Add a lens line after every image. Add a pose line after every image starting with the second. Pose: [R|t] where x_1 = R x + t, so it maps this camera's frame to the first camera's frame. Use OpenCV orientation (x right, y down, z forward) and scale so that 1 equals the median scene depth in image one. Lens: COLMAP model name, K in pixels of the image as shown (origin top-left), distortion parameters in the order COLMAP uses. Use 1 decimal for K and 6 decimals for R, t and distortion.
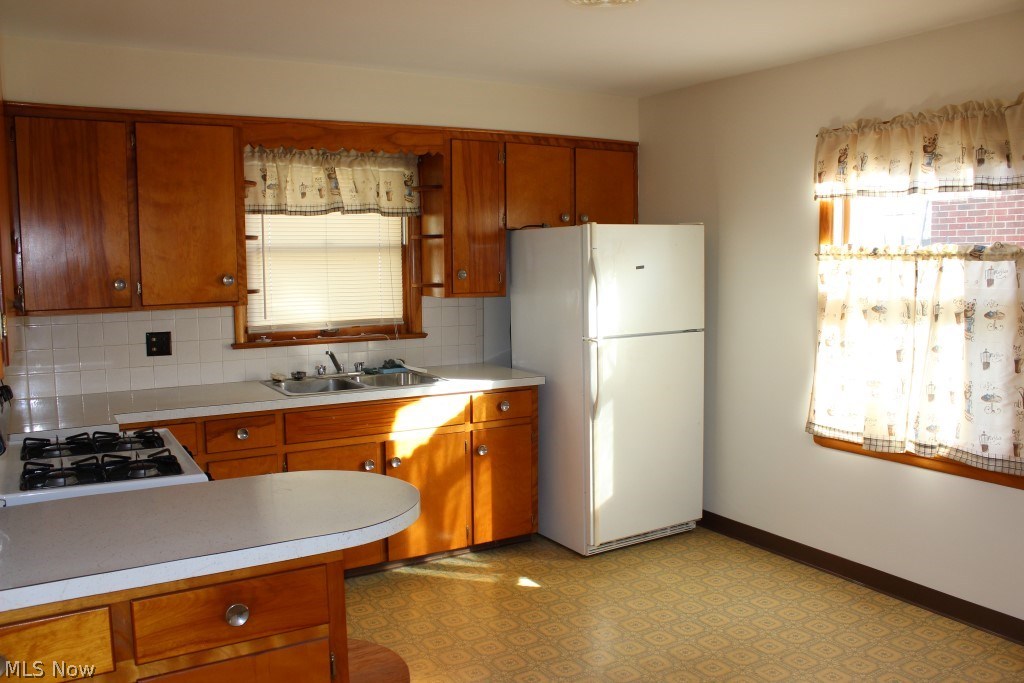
lens RADIAL K [[848.8, 0, 512.0], [0, 848.8, 341.5], [0, 0, 1]] dist [-0.167230, 0.146640]
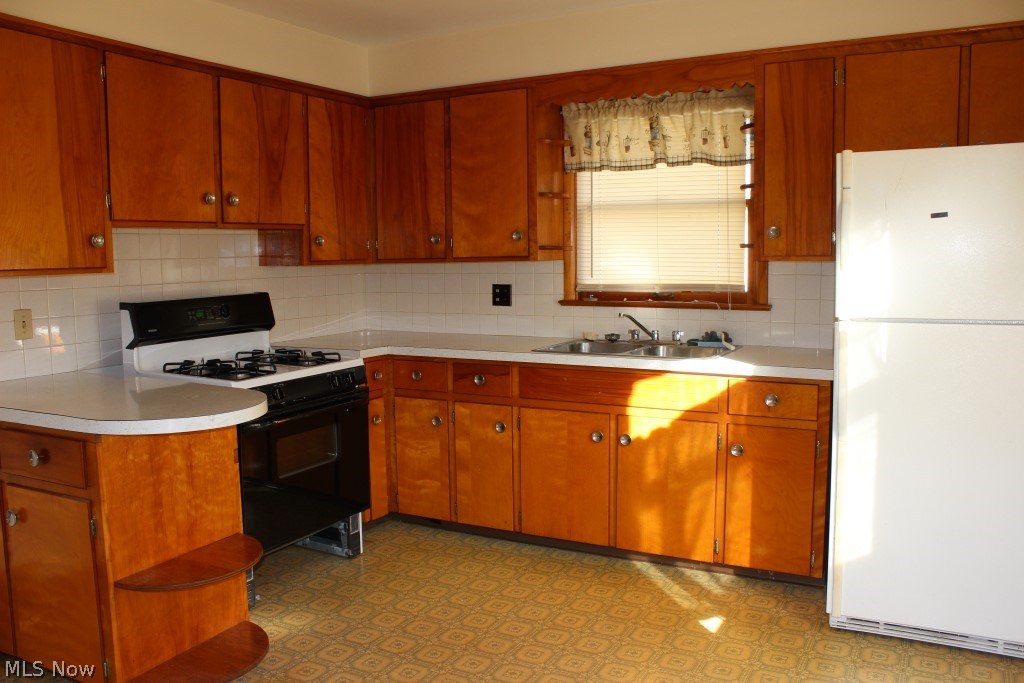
lens RADIAL K [[848.8, 0, 512.0], [0, 848.8, 341.5], [0, 0, 1]] dist [-0.167230, 0.146640]
pose [[0.512558, 0.092604, -0.853644, 0.521602], [-0.077749, 0.995089, 0.061264, -0.005608], [0.855125, 0.034969, 0.517241, 0.406091]]
